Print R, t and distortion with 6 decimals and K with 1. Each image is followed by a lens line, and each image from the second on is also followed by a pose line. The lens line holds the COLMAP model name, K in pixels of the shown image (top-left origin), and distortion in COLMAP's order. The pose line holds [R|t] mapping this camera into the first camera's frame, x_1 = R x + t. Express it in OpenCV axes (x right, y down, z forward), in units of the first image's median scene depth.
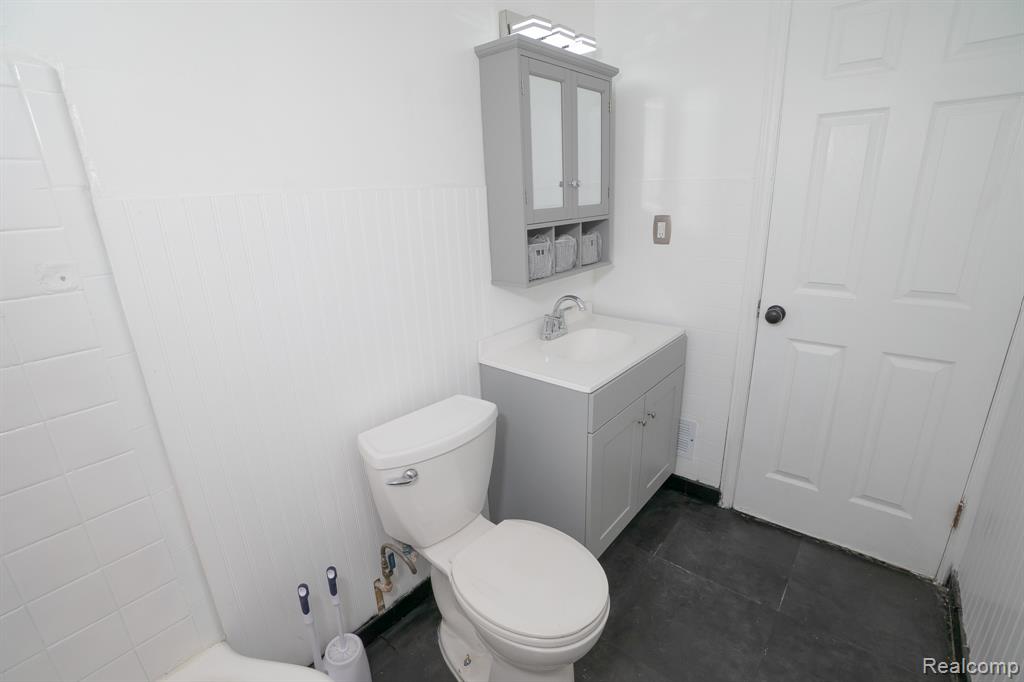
lens RADIAL K [[460.4, 0, 505.3], [0, 460.4, 342.2], [0, 0, 1]] dist [-0.069804, 0.024470]
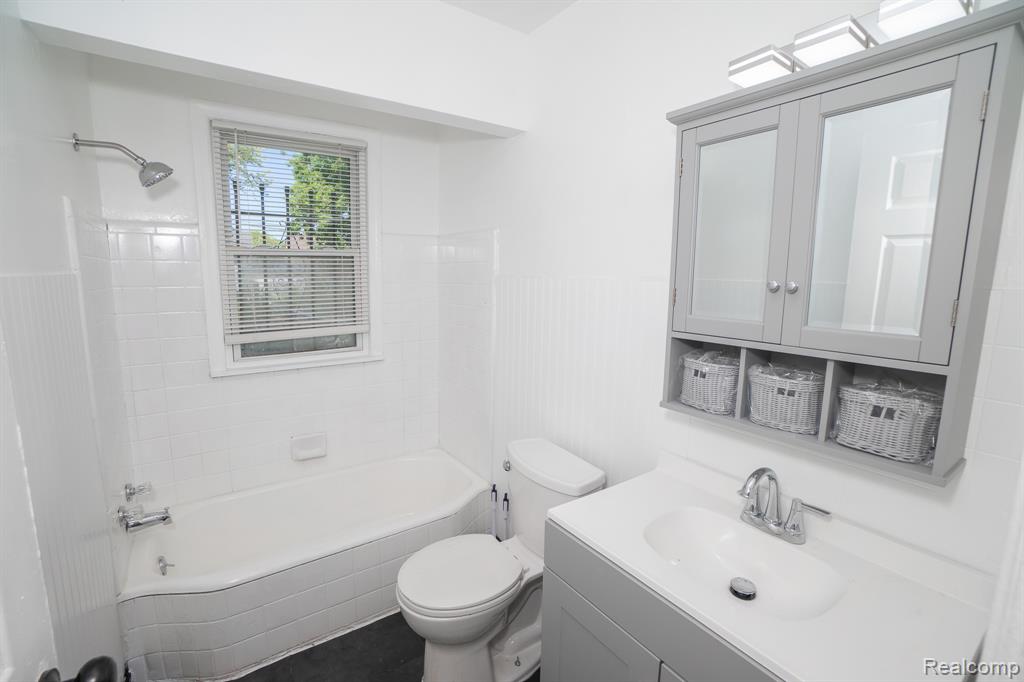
lens RADIAL K [[460.4, 0, 505.3], [0, 460.4, 342.2], [0, 0, 1]] dist [-0.069804, 0.024470]
pose [[-0.260271, 0.187299, -0.947195, 0.790651], [-0.289245, 0.920826, 0.261564, -0.326629], [0.921193, 0.342049, -0.185489, 0.795690]]
